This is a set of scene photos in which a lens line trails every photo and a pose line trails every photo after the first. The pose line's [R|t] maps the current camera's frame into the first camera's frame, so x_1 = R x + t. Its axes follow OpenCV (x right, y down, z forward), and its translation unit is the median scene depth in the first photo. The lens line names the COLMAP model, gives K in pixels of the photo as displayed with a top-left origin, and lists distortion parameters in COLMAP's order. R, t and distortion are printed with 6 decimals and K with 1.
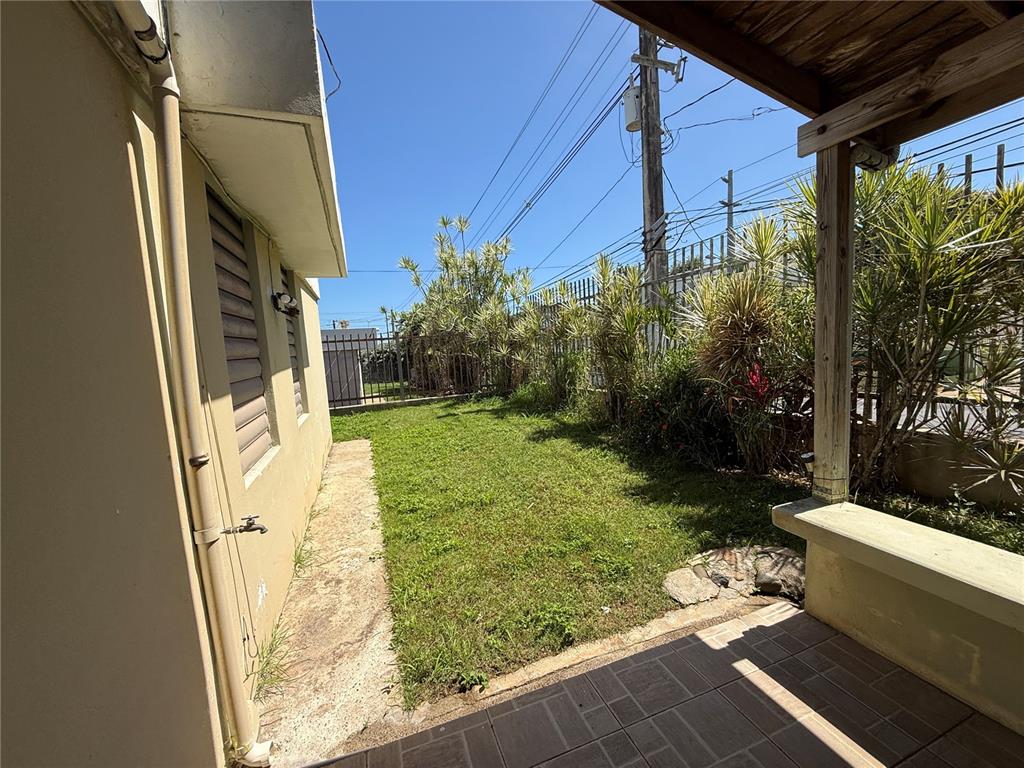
lens RADIAL K [[408.8, 0, 507.1], [0, 408.8, 381.3], [0, 0, 1]] dist [0.000352, 0.000045]
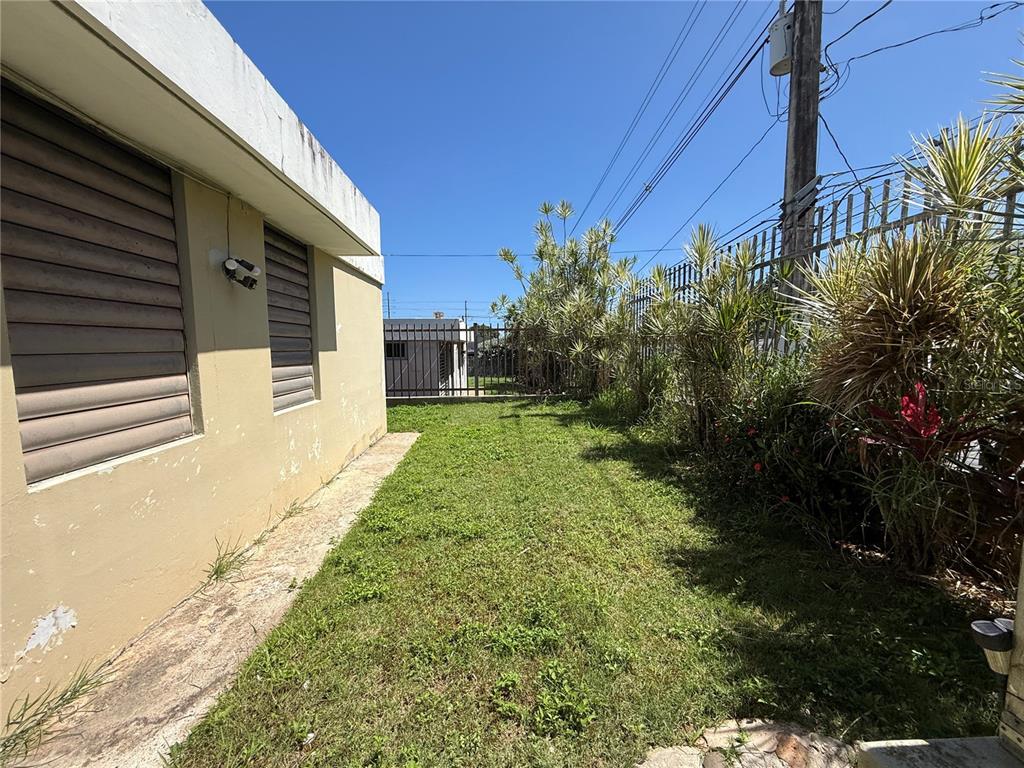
lens RADIAL K [[408.0, 0, 509.0], [0, 408.0, 382.9], [0, 0, 1]] dist [-0.000772, 0.000563]
pose [[0.952548, 0.076797, -0.294542, 0.162946], [-0.075371, 0.997024, 0.016210, -0.006837], [0.294910, 0.006759, 0.955501, 0.204795]]
